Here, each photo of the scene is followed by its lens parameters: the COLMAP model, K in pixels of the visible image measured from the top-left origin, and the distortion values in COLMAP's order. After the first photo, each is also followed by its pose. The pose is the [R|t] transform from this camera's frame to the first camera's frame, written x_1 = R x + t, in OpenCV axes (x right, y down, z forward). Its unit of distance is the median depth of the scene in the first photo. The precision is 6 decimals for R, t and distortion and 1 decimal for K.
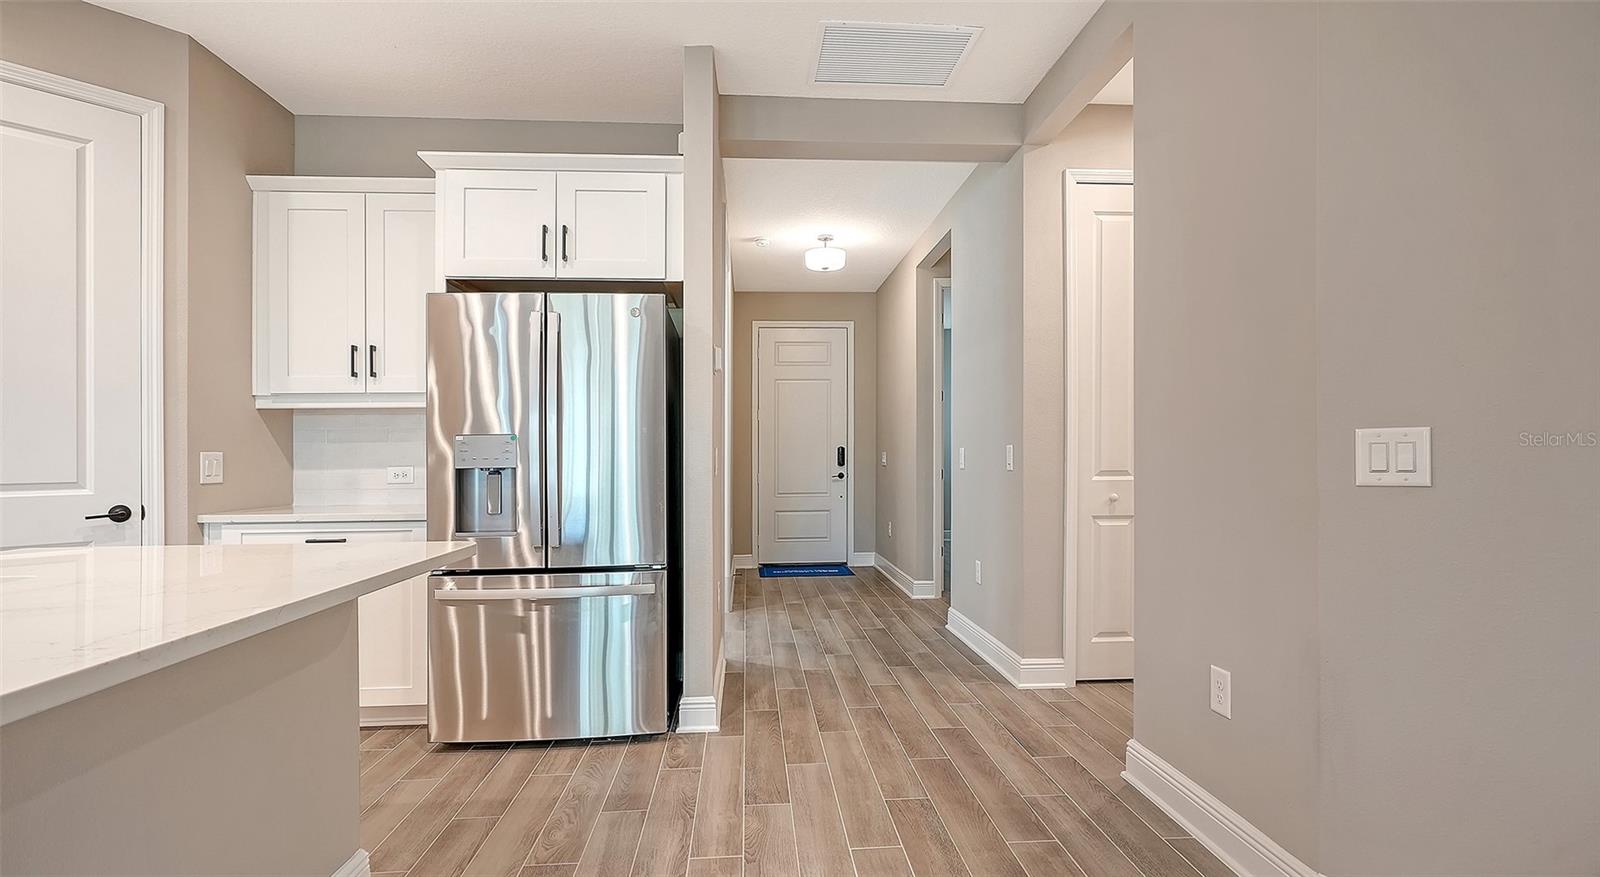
lens RADIAL K [[756.9, 0, 787.1], [0, 756.9, 449.1], [0, 0, 1]] dist [0.000291, 0.000199]
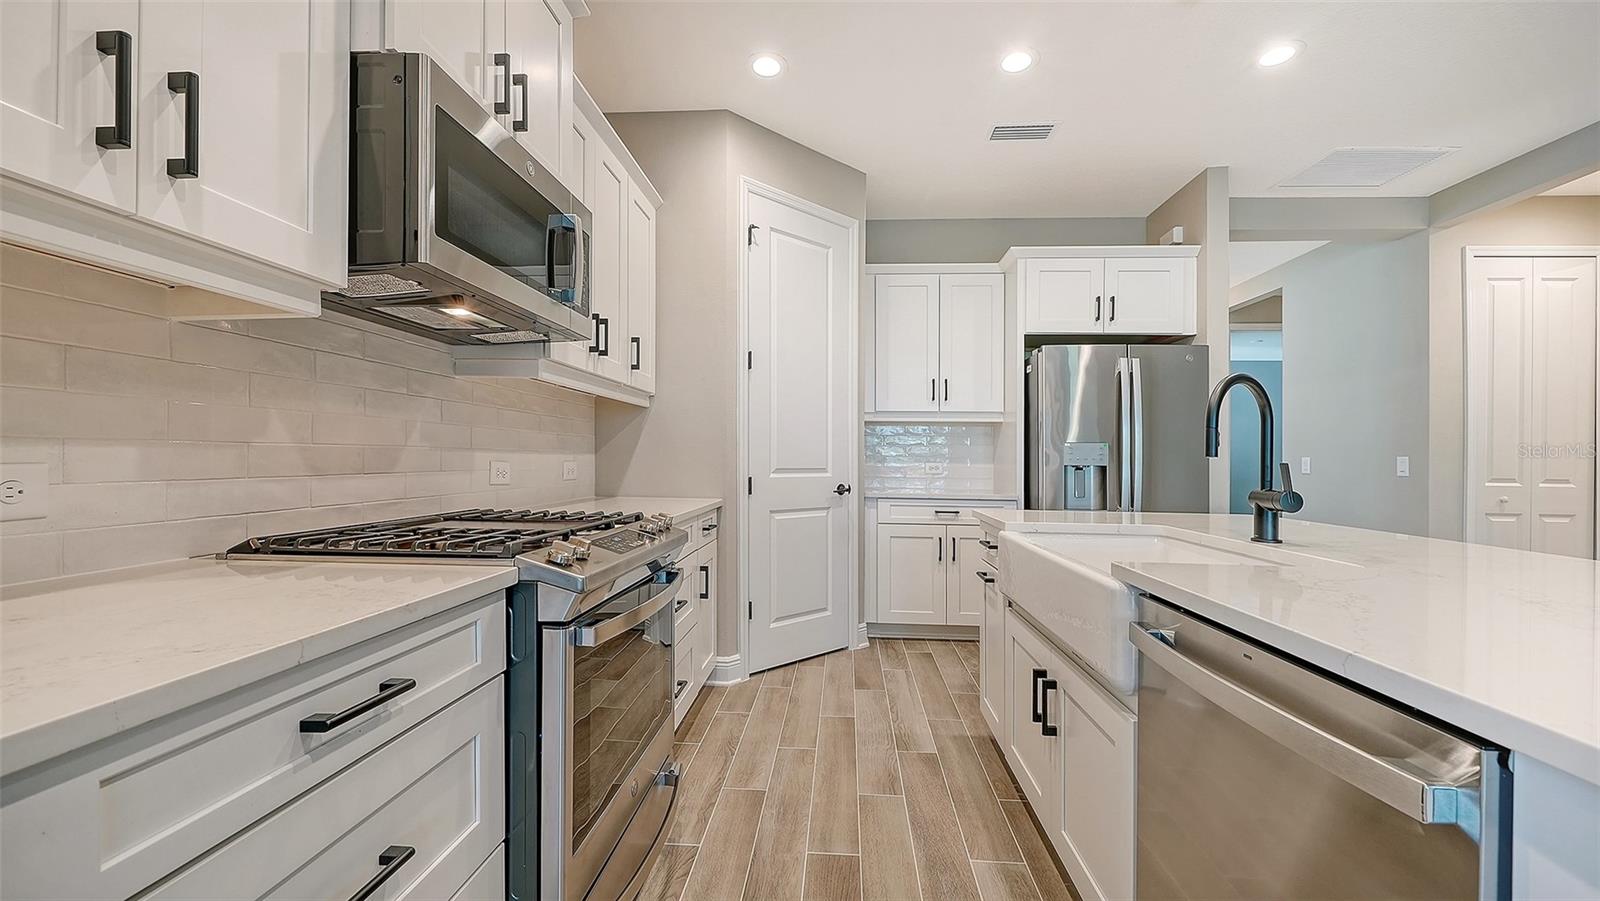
lens RADIAL K [[603.4, 0, 797.8], [0, 603.4, 454.9], [0, 0, 1]] dist [-0.001598, -0.000153]
pose [[0.991467, 0.022513, -0.128403, -0.747153], [-0.021565, 0.999729, 0.008773, 0.005321], [0.128566, -0.005929, 0.991683, -0.207839]]
